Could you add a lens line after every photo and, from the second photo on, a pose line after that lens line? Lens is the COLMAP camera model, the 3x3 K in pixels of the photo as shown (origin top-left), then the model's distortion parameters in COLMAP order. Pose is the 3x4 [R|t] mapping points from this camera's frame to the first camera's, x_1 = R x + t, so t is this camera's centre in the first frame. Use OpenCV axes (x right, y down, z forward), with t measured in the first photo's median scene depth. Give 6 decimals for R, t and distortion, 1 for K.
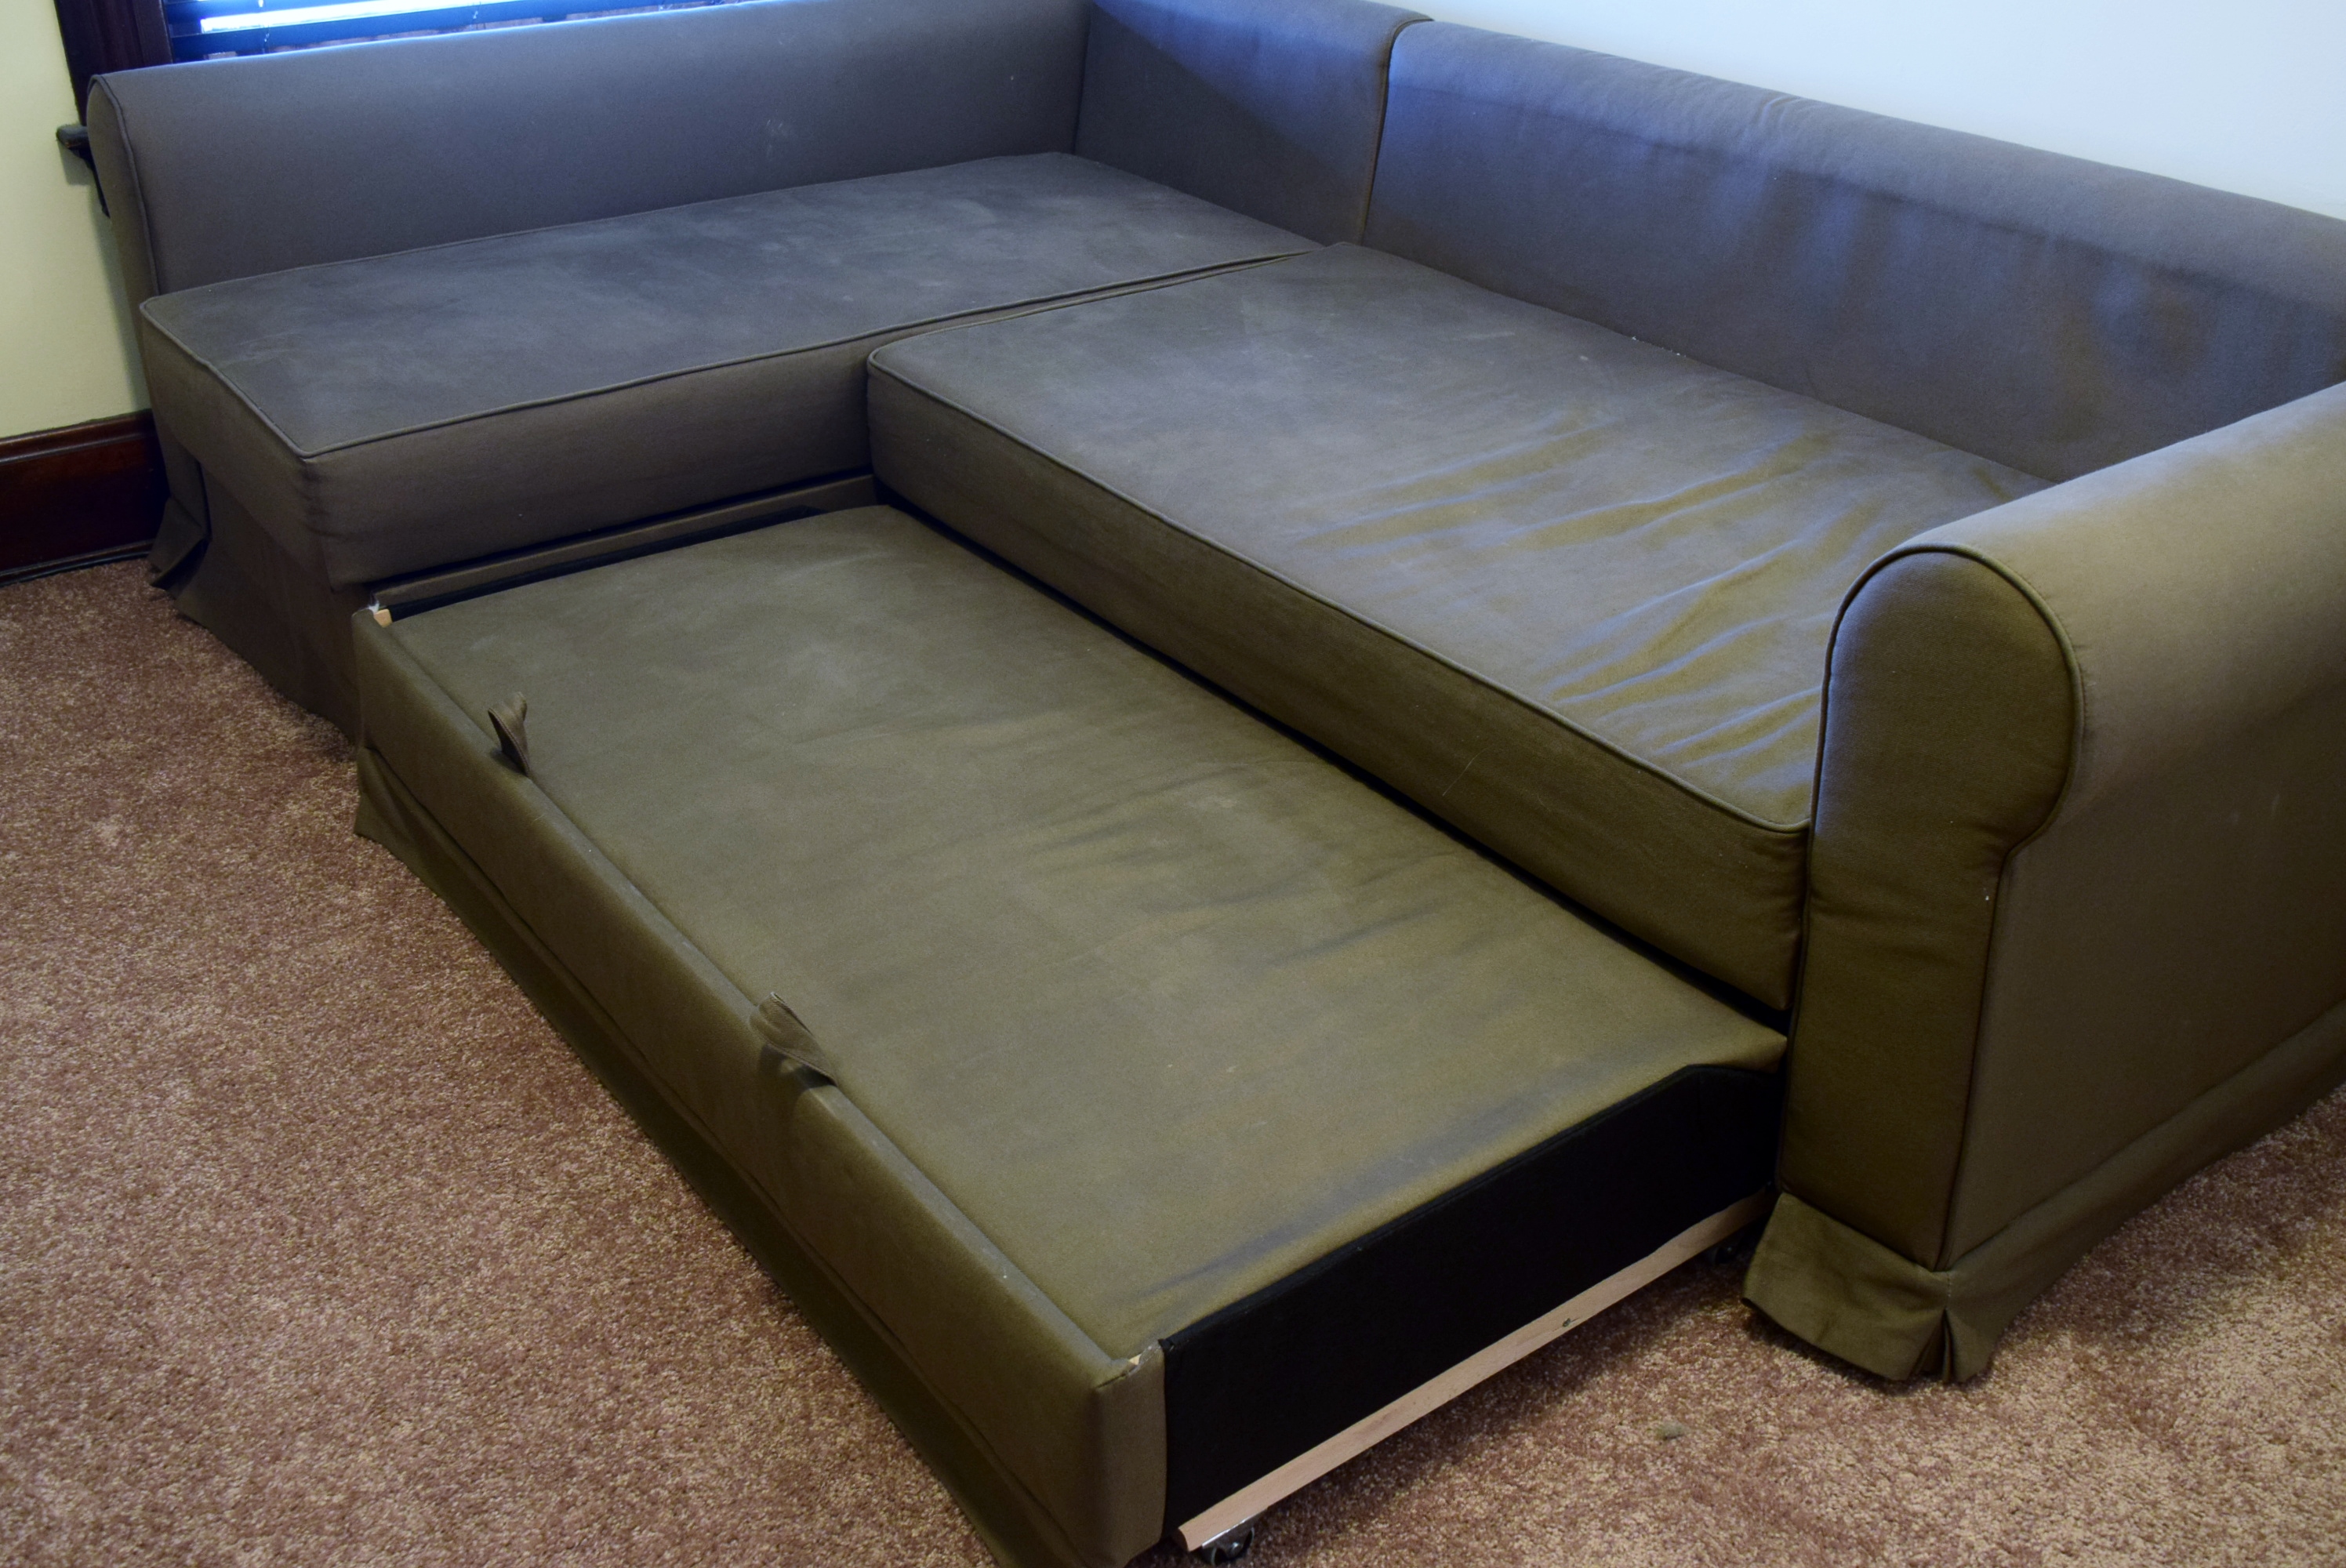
lens RADIAL K [[2192.6, 0, 1173.0], [0, 2192.6, 784.0], [0, 0, 1]] dist [-0.020561, -0.015567]
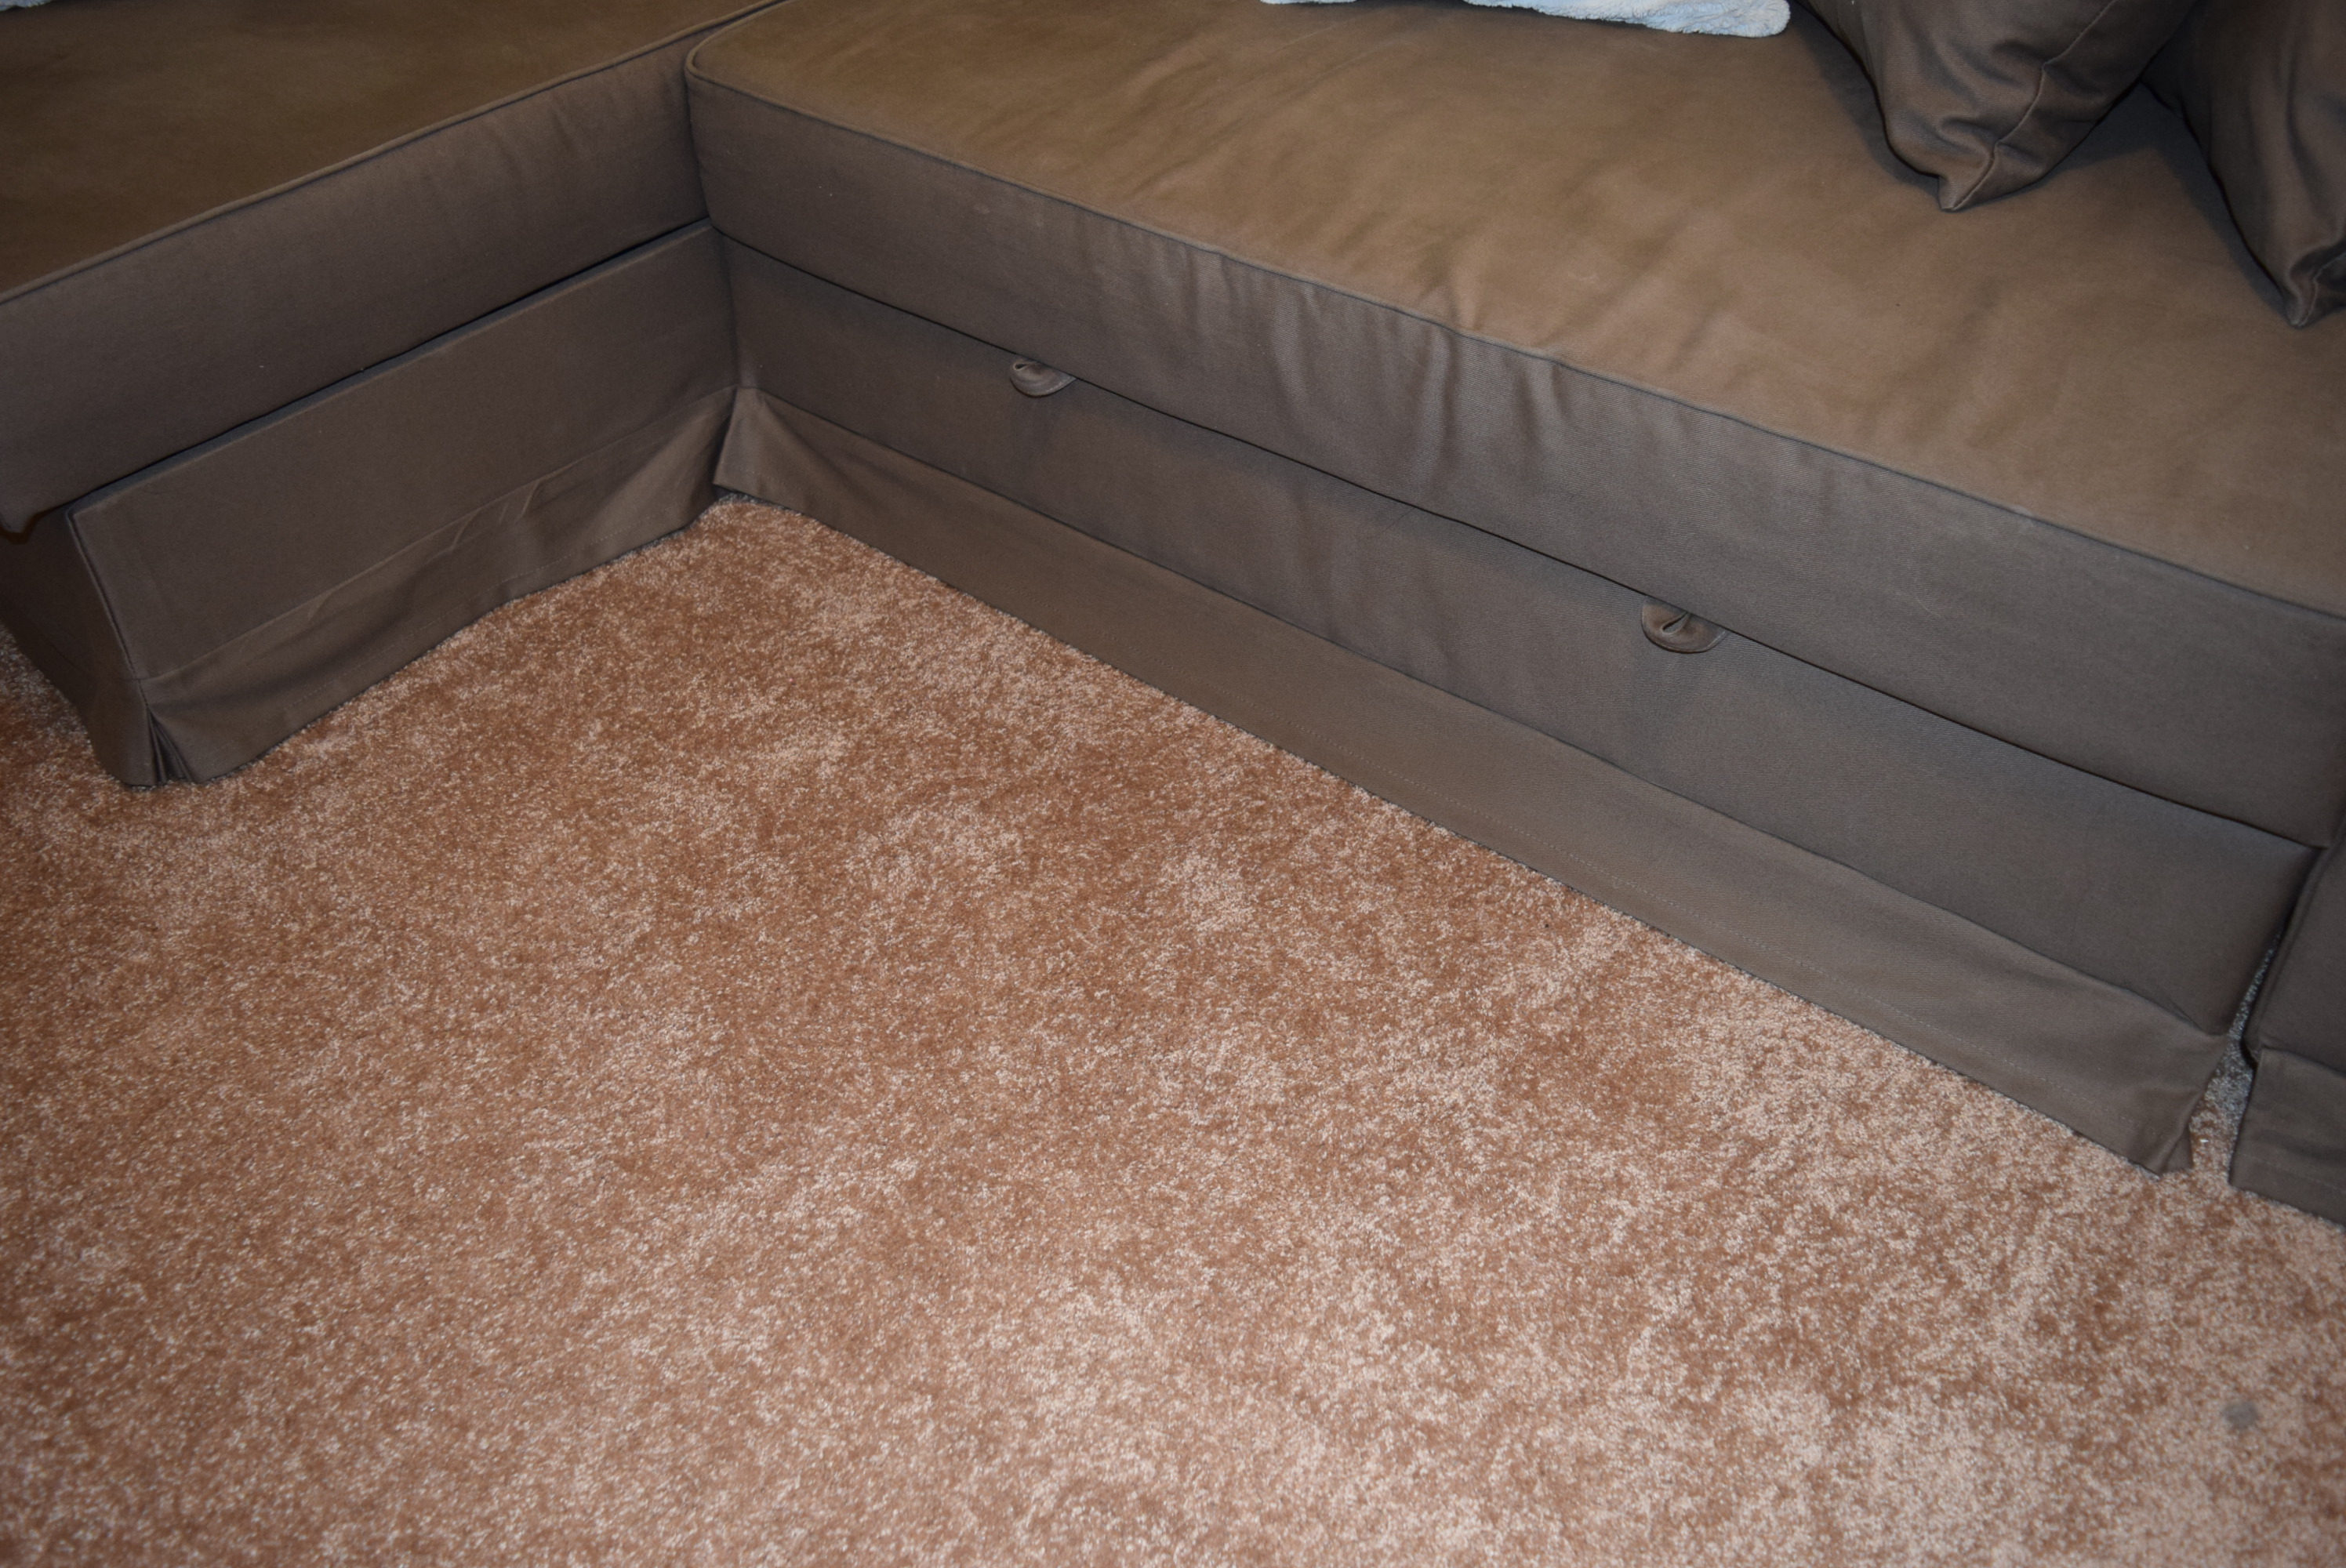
lens RADIAL K [[1794.3, 0, 1173.0], [0, 1794.3, 784.0], [0, 0, 1]] dist [-0.012809, -0.001203]
pose [[0.964446, -0.188570, 0.185162, -0.156533], [0.143150, 0.961695, 0.233774, -0.091572], [-0.222152, -0.198957, 0.954497, 0.385606]]
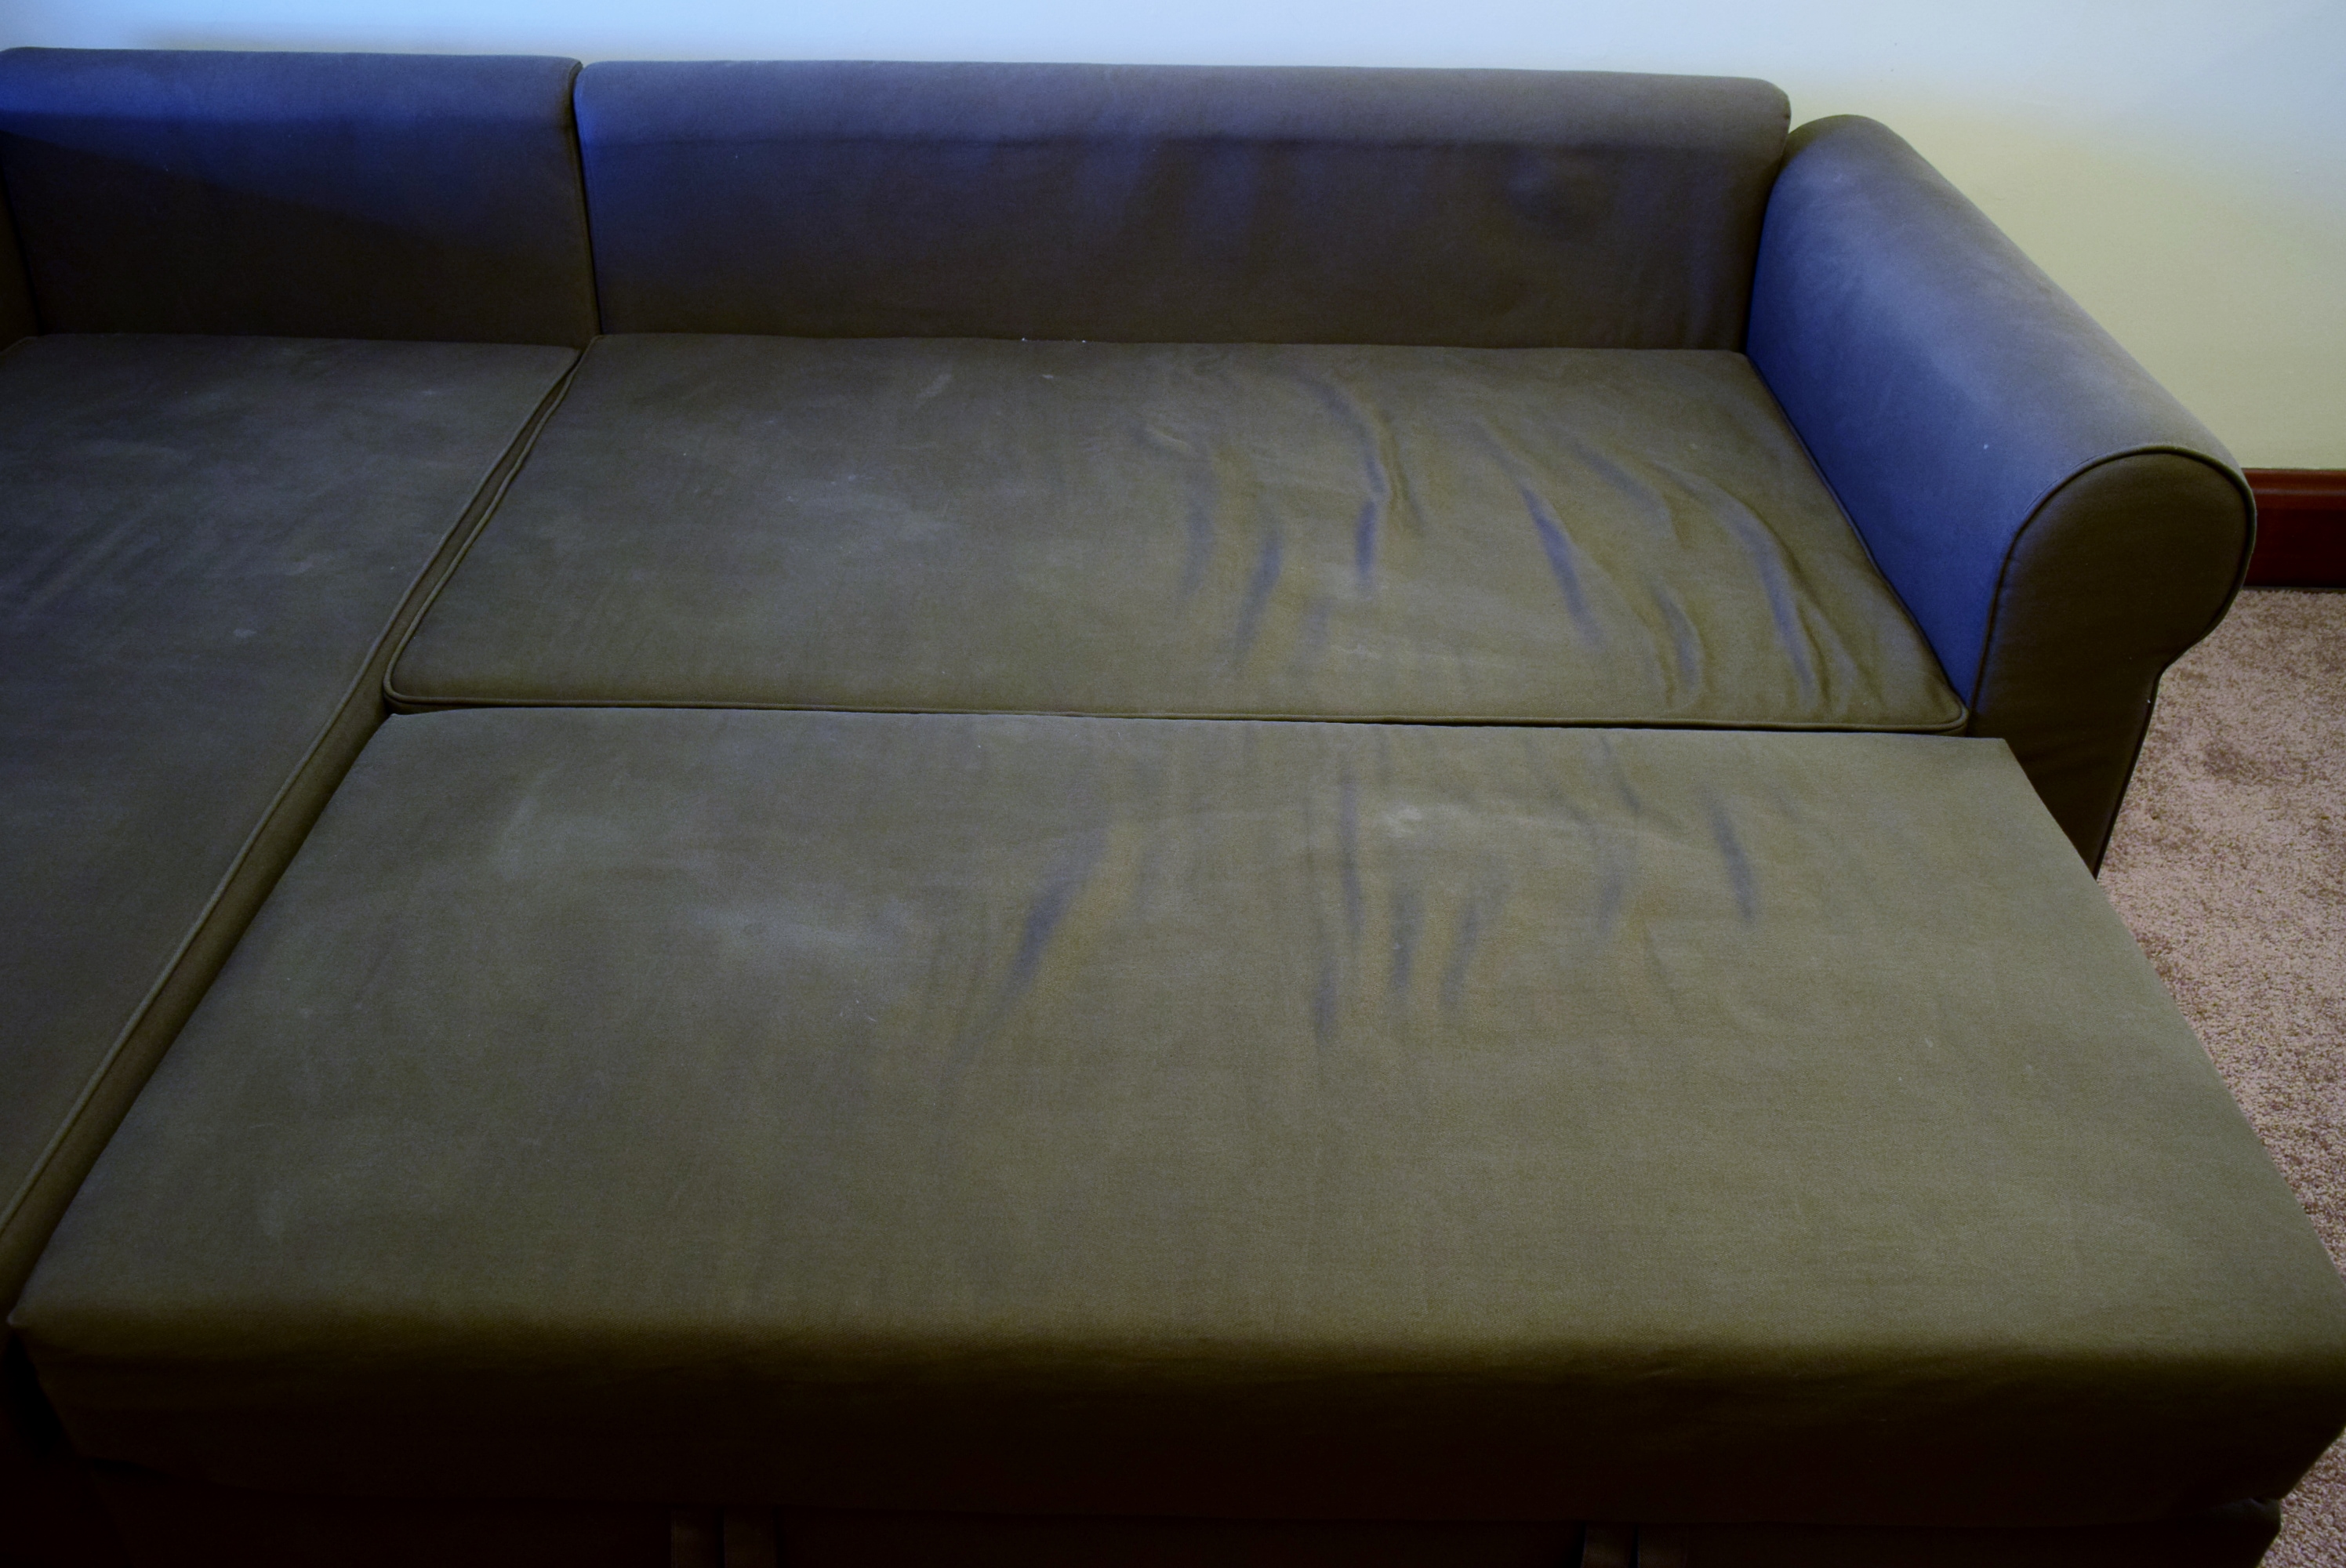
lens RADIAL K [[1794.3, 0, 1173.0], [0, 1794.3, 784.0], [0, 0, 1]] dist [-0.012809, -0.001203]
pose [[0.608576, -0.473131, 0.637011, -0.429924], [0.380145, 0.878510, 0.289325, -0.278999], [-0.696509, 0.066080, 0.714499, 0.452594]]
